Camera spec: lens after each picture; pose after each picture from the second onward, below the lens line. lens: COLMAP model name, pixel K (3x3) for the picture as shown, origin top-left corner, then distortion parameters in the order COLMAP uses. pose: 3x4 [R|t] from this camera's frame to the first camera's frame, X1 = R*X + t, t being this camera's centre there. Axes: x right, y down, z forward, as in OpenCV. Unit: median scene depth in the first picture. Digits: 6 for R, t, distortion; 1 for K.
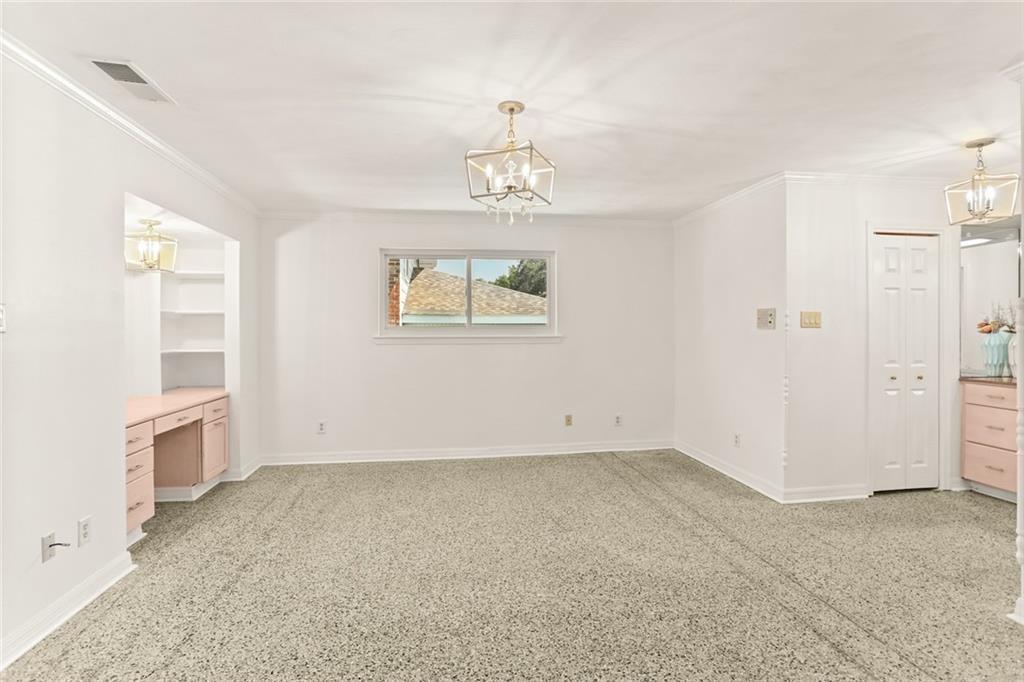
lens RADIAL K [[514.8, 0, 499.2], [0, 514.8, 329.7], [0, 0, 1]] dist [-0.059166, 0.034538]
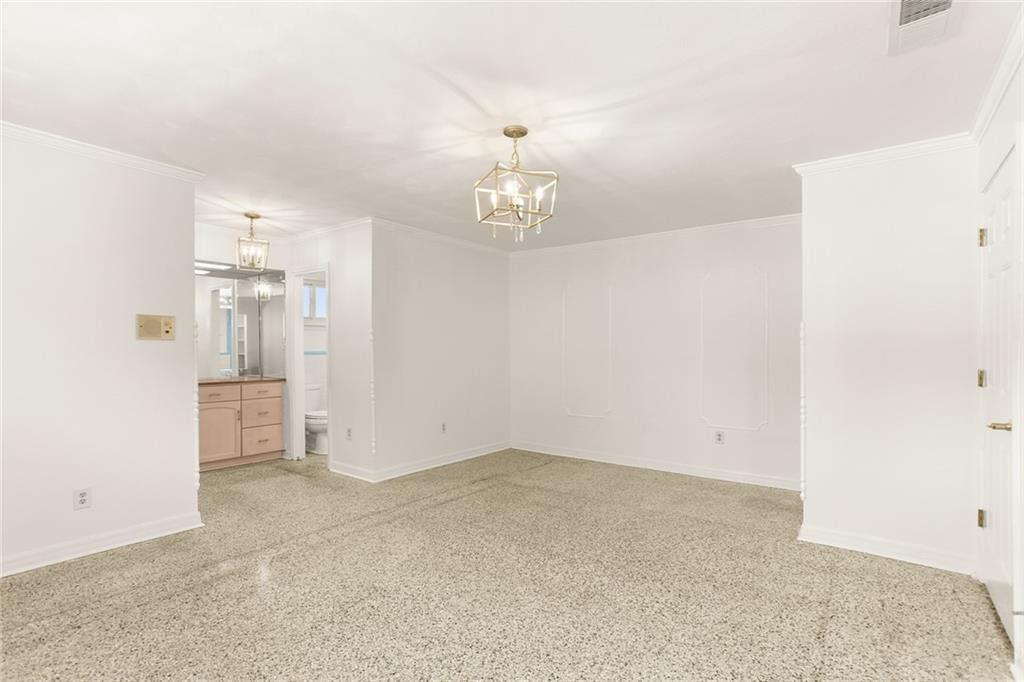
lens RADIAL K [[524.6, 0, 516.3], [0, 524.6, 360.6], [0, 0, 1]] dist [0.000845, 0.000470]
pose [[-0.741038, -0.011481, 0.671365, -0.670361], [-0.003048, 0.999901, 0.013735, 0.026435], [-0.671456, 0.008132, -0.740999, 1.694211]]
